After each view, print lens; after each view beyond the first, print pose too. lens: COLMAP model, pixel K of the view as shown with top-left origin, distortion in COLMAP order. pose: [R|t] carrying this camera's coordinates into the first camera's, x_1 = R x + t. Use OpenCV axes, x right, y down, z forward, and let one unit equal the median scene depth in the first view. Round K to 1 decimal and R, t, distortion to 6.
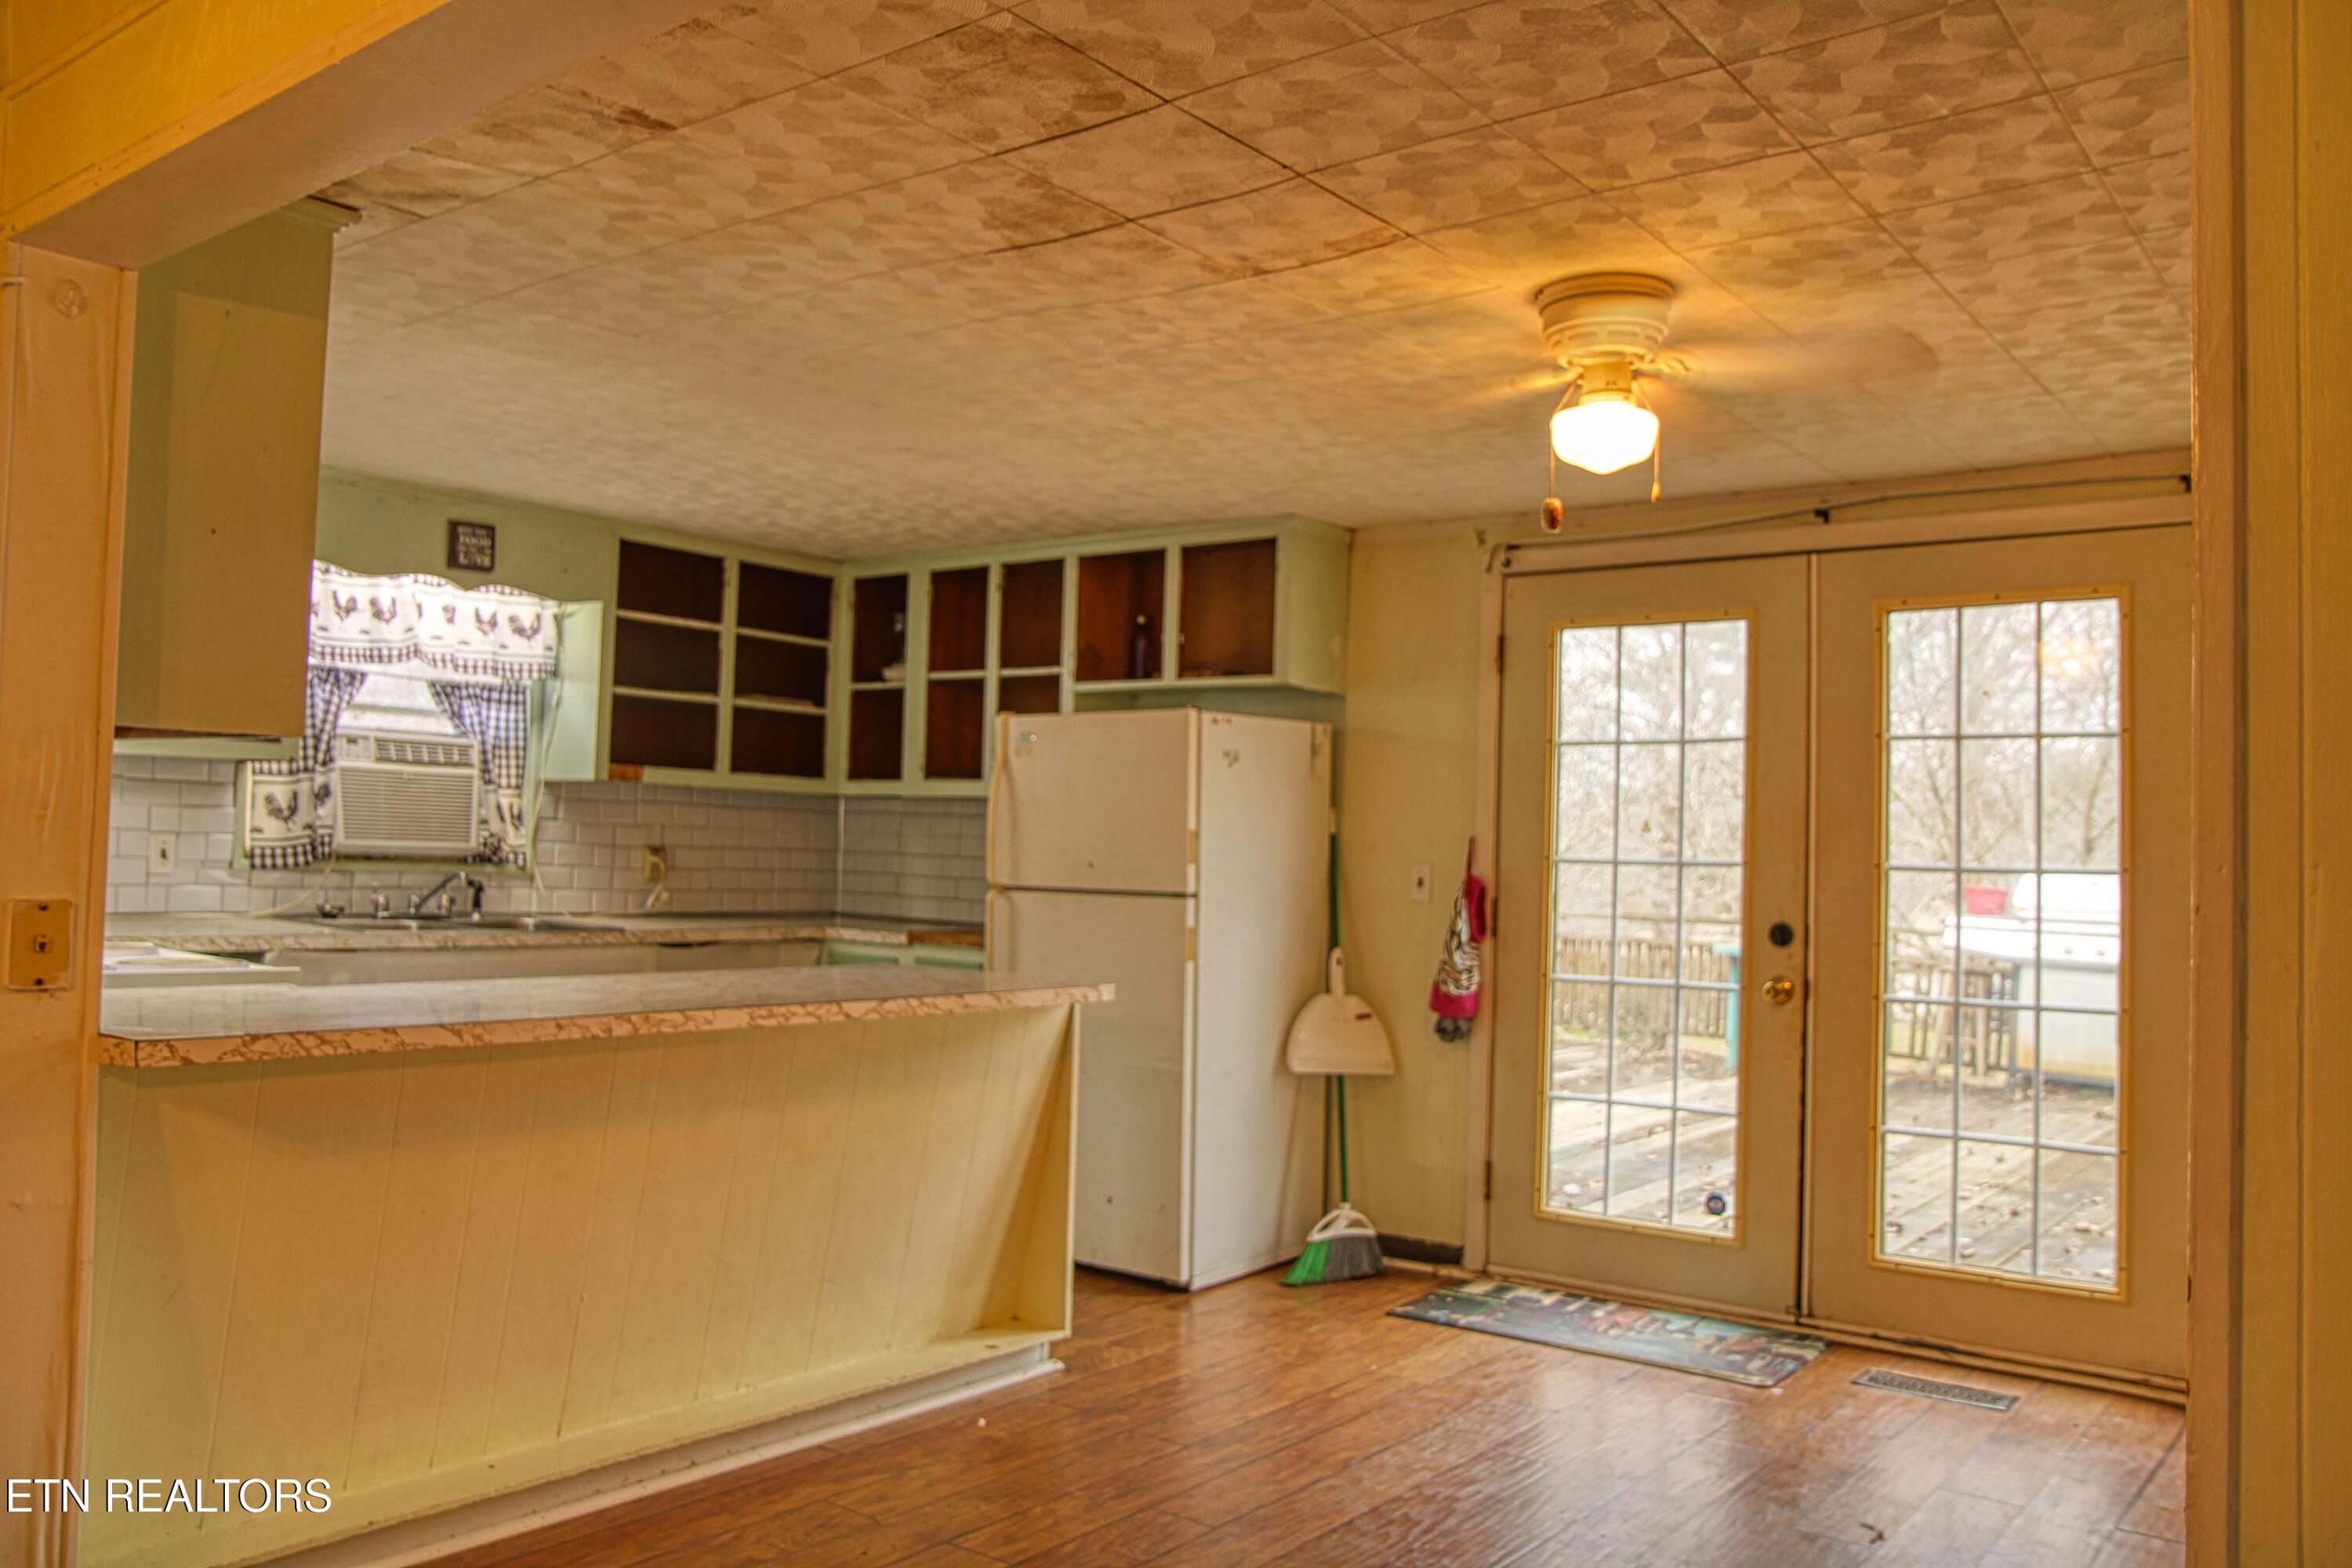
lens RADIAL K [[1855.7, 0, 1166.9], [0, 1855.7, 796.3], [0, 0, 1]] dist [-0.099390, 0.111816]
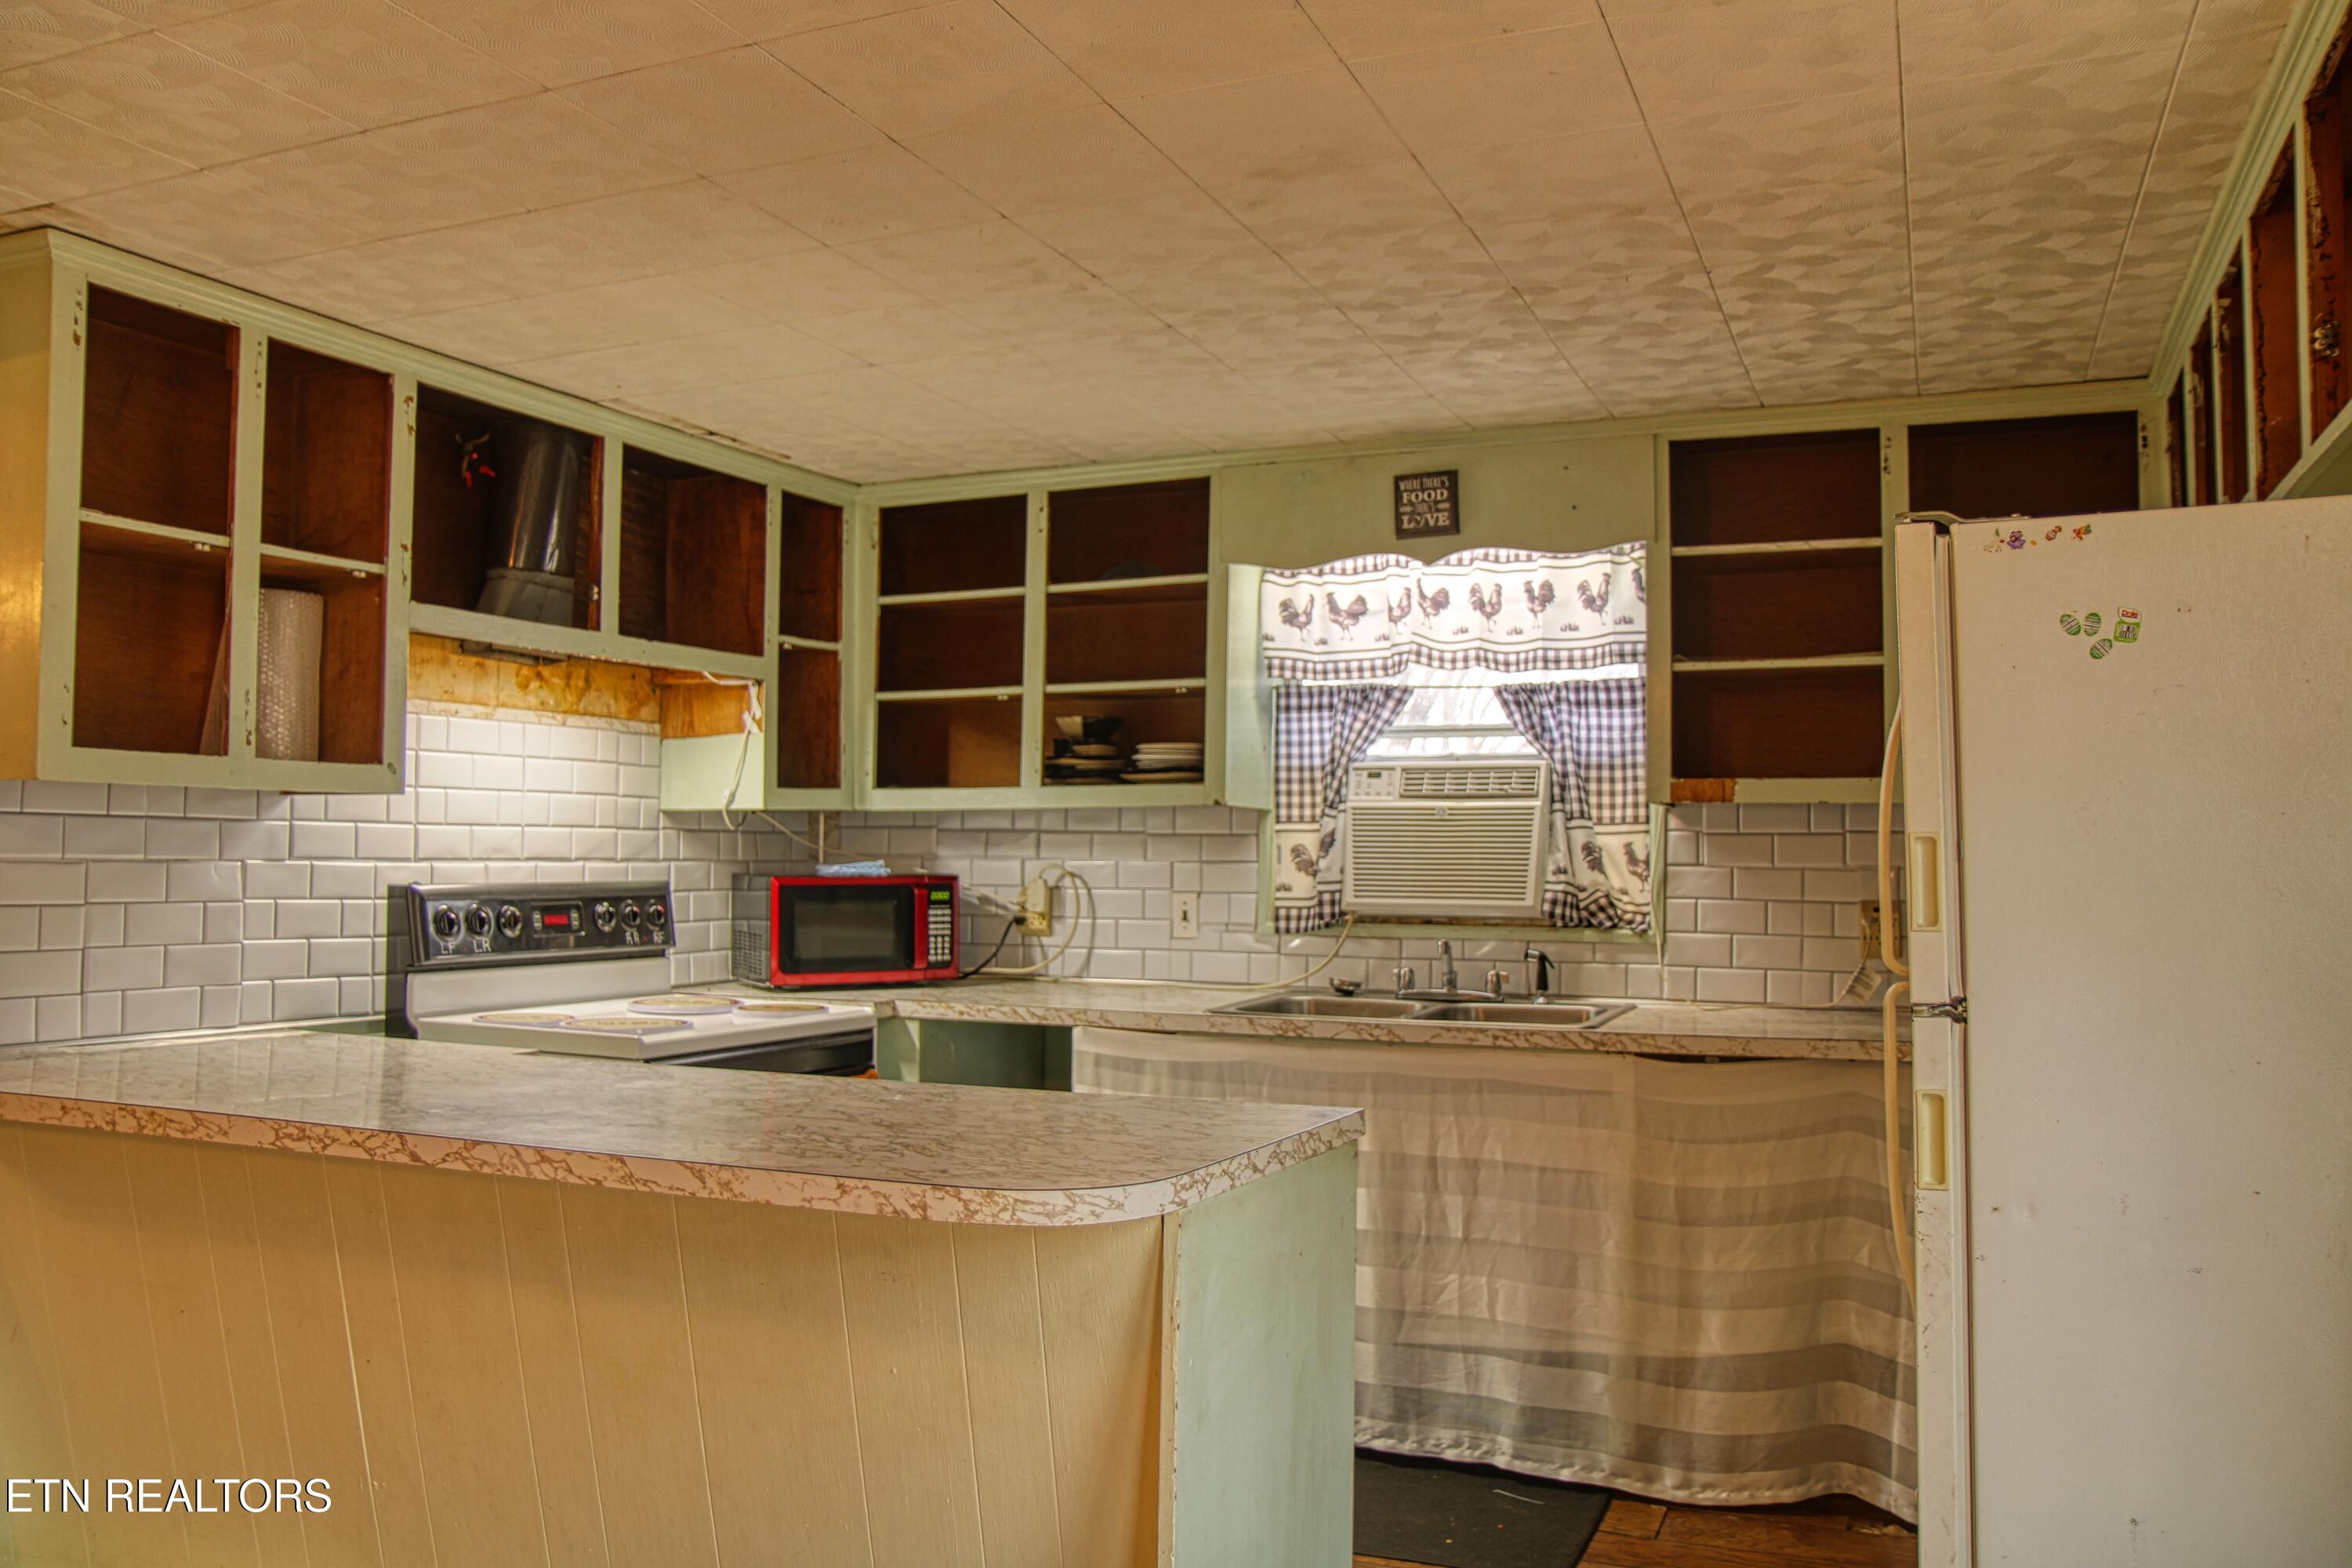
lens RADIAL K [[1855.7, 0, 1166.9], [0, 1855.7, 796.3], [0, 0, 1]] dist [-0.099390, 0.111816]
pose [[0.242788, -0.066650, -0.967787, 0.318702], [0.026811, 0.997717, -0.061985, 0.027121], [0.969709, -0.010898, 0.244021, 0.706838]]
